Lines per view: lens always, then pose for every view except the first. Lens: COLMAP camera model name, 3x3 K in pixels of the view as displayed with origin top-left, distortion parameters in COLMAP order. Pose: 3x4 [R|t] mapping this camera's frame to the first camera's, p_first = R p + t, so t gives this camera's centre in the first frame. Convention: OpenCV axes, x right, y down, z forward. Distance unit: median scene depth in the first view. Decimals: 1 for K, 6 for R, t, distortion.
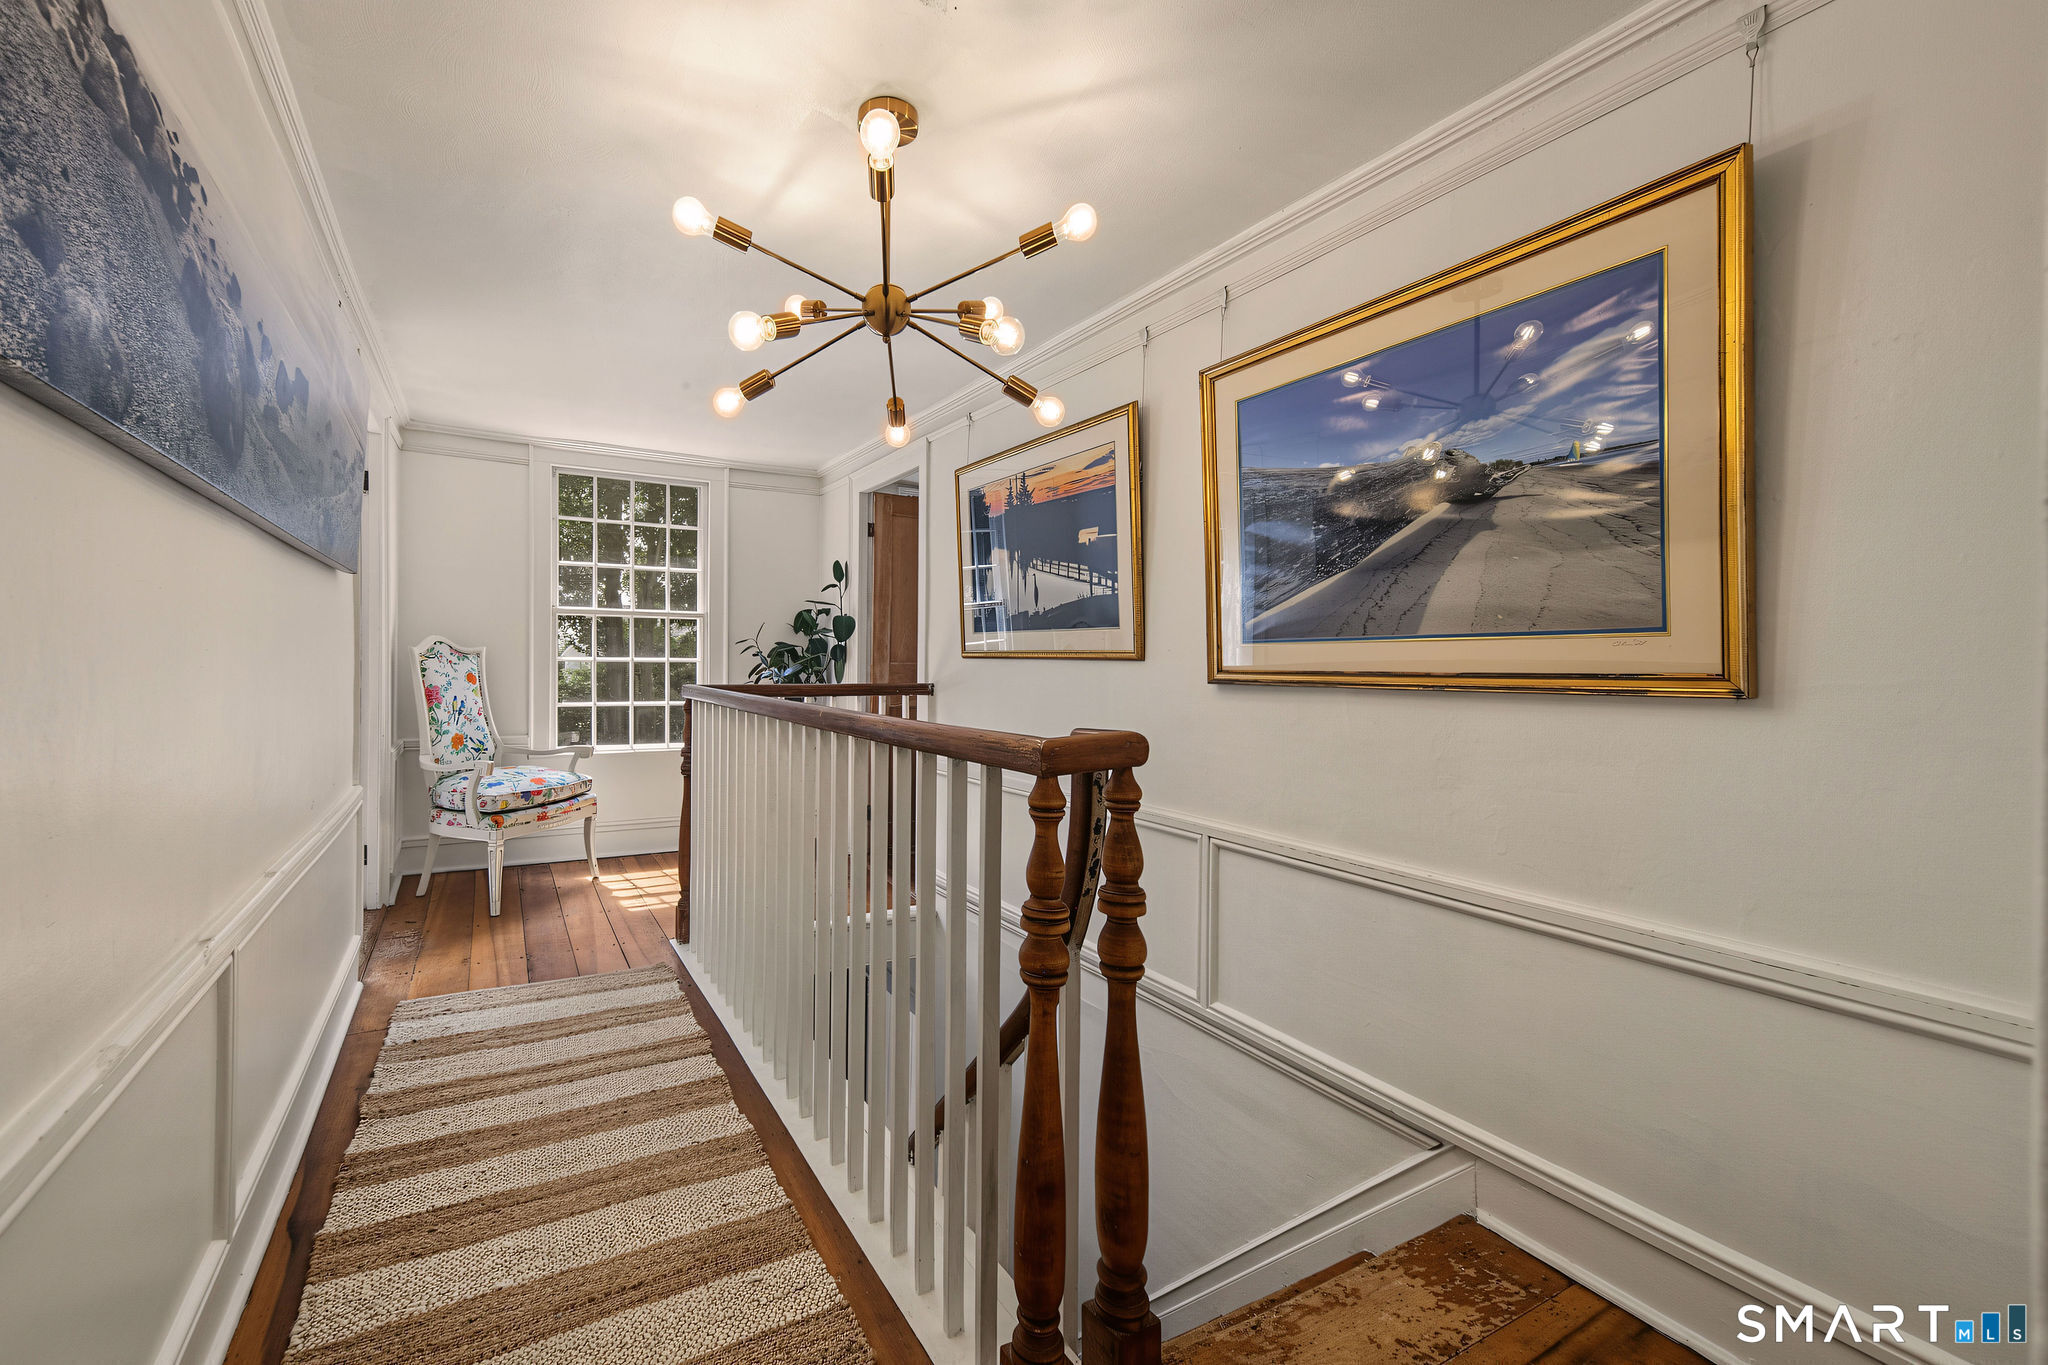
lens RADIAL K [[915.4, 0, 1024.0], [0, 915.4, 682.5], [0, 0, 1]] dist [-0.001153, -0.000154]
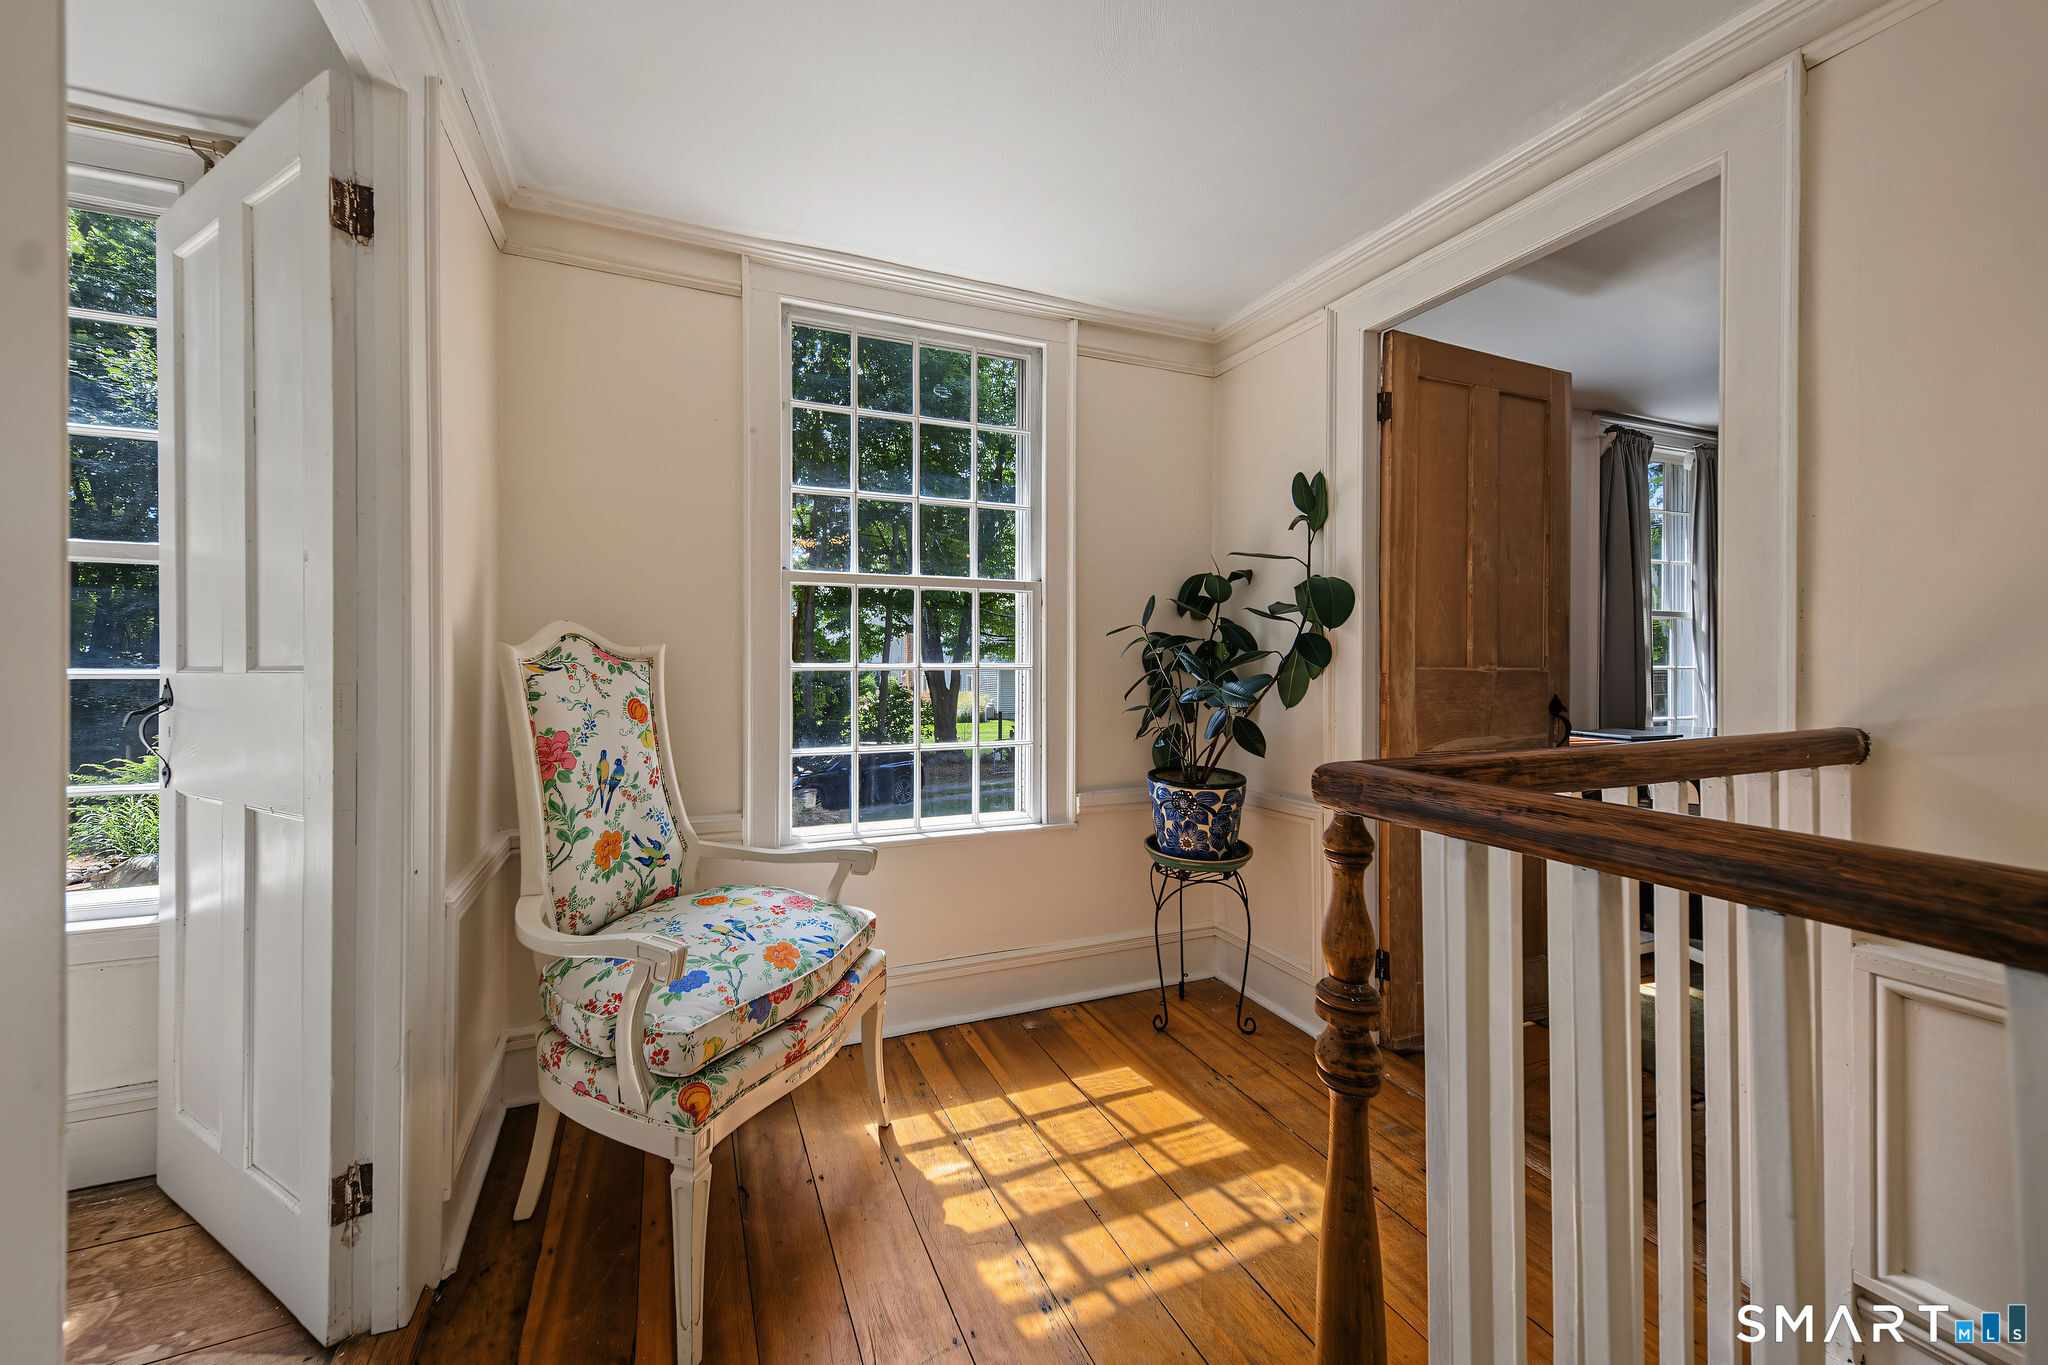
lens RADIAL K [[818.3, 0, 1034.1], [0, 818.3, 666.3], [0, 0, 1]] dist [0.000677, 0.000104]
pose [[0.994254, -0.011035, -0.106477, -0.353553], [0.009445, 0.999836, -0.015423, -0.019404], [0.106630, 0.014328, 0.994196, 0.599975]]
